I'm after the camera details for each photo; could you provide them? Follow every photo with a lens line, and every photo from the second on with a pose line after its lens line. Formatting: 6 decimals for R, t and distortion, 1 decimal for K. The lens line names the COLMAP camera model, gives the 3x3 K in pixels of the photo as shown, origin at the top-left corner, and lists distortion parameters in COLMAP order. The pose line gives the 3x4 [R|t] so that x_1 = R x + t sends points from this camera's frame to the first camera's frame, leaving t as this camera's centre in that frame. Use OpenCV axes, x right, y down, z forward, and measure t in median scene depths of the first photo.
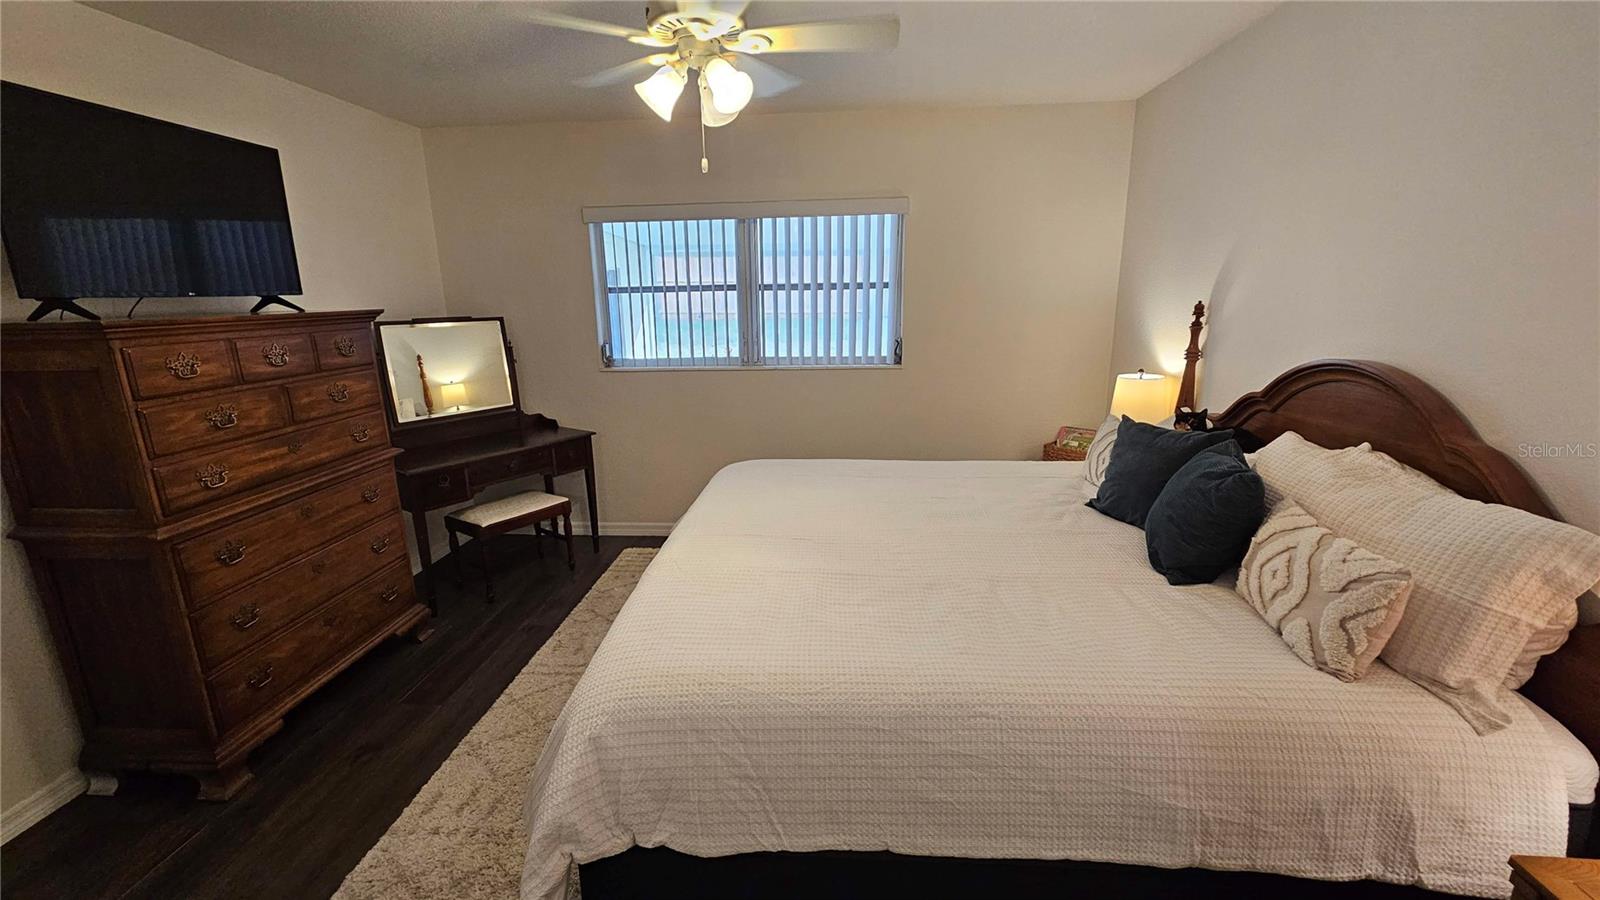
lens RADIAL K [[656.1, 0, 800.7], [0, 656.1, 452.1], [0, 0, 1]] dist [-0.000302, -0.000083]
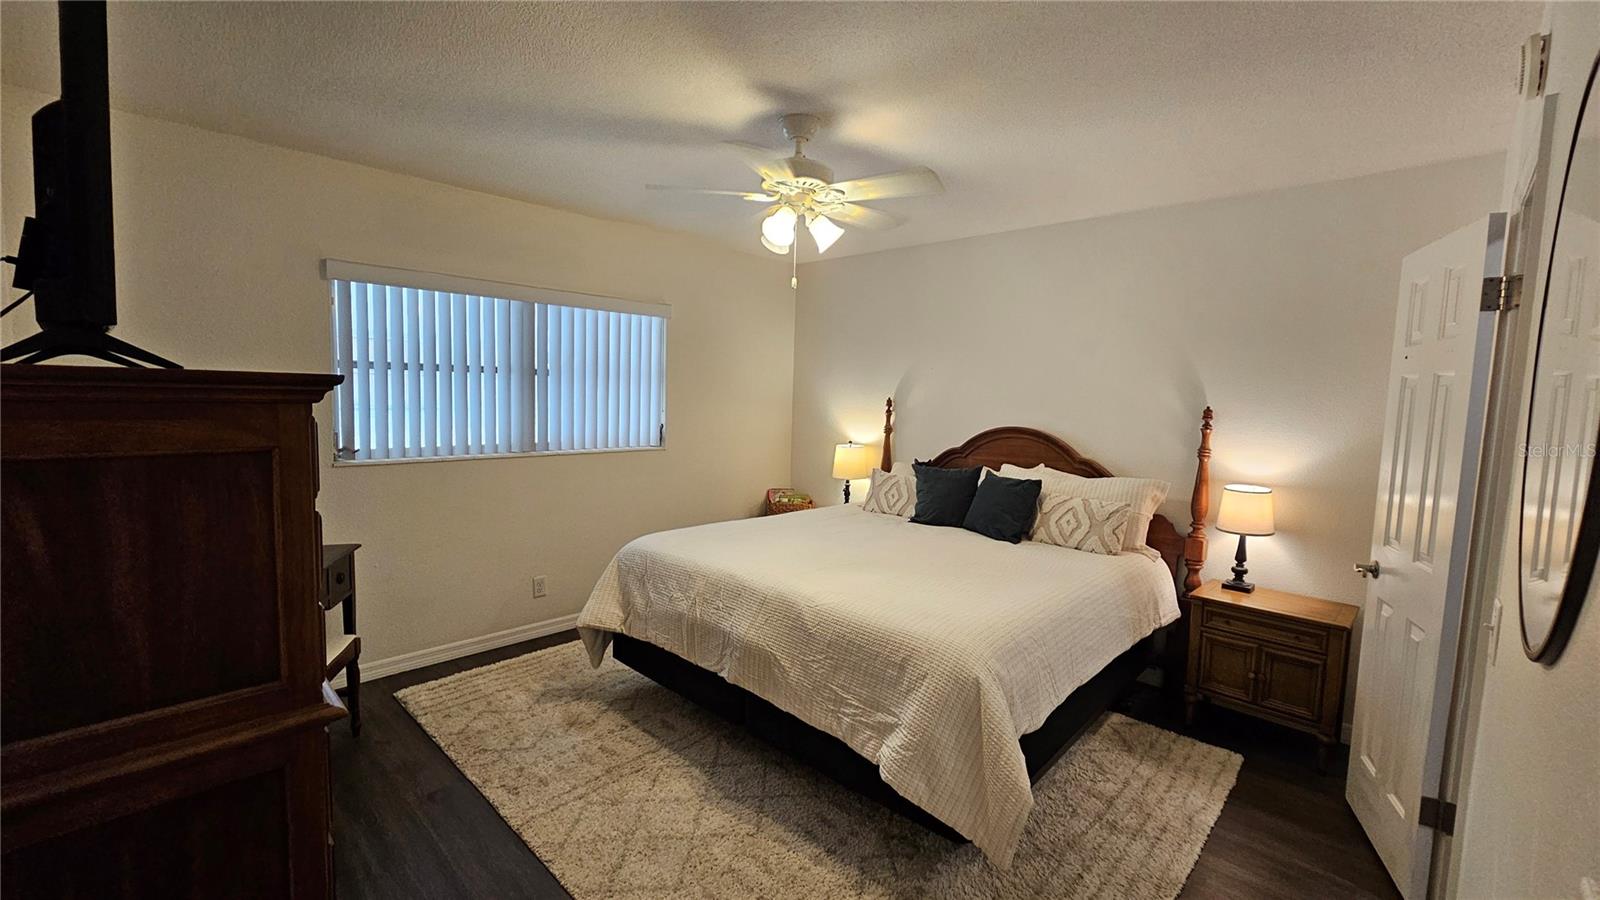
lens RADIAL K [[656.1, 0, 800.7], [0, 656.1, 452.1], [0, 0, 1]] dist [-0.000302, -0.000083]
pose [[0.637143, -0.035809, 0.769913, -0.794582], [0.148024, 0.986010, -0.076638, -0.002128], [-0.756398, 0.162795, 0.633530, 0.150457]]
